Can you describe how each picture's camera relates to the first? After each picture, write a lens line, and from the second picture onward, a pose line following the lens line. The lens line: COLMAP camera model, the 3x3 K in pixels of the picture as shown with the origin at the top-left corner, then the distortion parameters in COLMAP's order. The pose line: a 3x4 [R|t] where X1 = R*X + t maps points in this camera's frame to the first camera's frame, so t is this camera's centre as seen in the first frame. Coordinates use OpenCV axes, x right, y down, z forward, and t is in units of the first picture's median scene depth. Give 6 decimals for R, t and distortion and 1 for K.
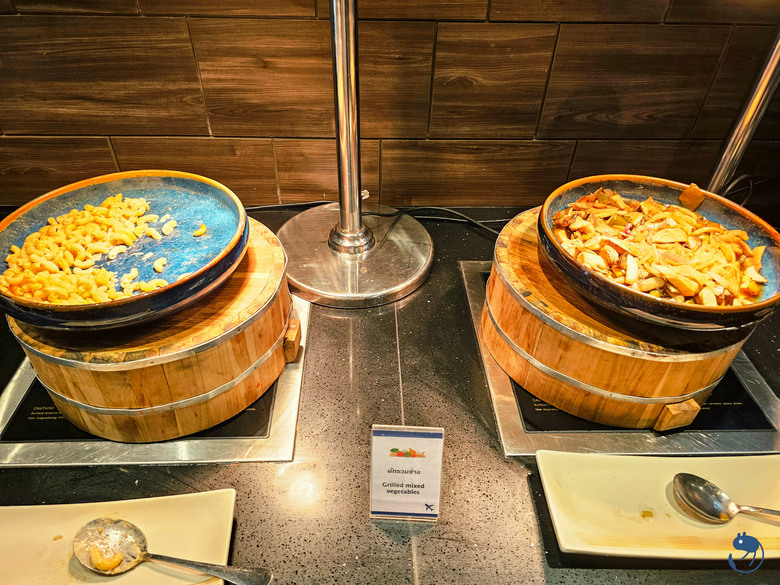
lens RADIAL K [[521.2, 0, 386.7], [0, 521.2, 294.9], [0, 0, 1]] dist [0.003888, -0.001992]
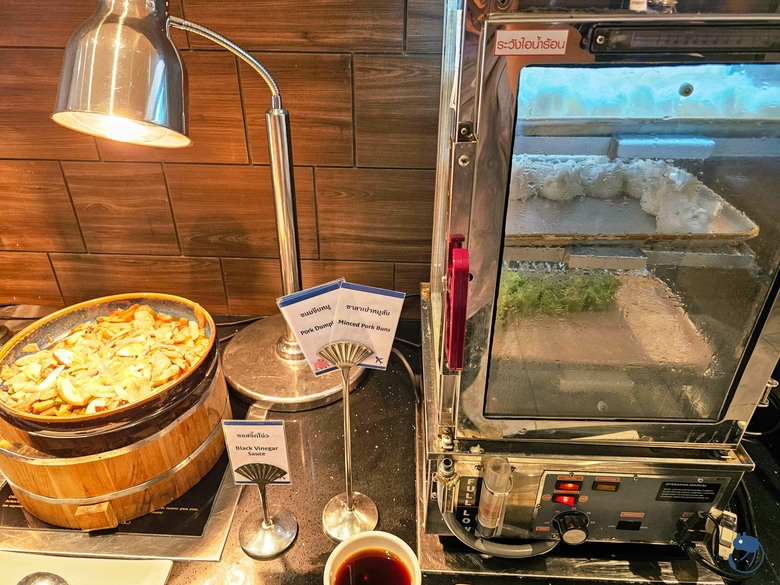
lens RADIAL K [[470.3, 0, 390.5], [0, 470.3, 289.5], [0, 0, 1]] dist [0.008215, 0.001976]
pose [[0.997264, 0.027683, -0.068547, 0.846114], [-0.043064, 0.971211, -0.234294, 0.000373], [0.060087, 0.236605, 0.969746, 0.028831]]
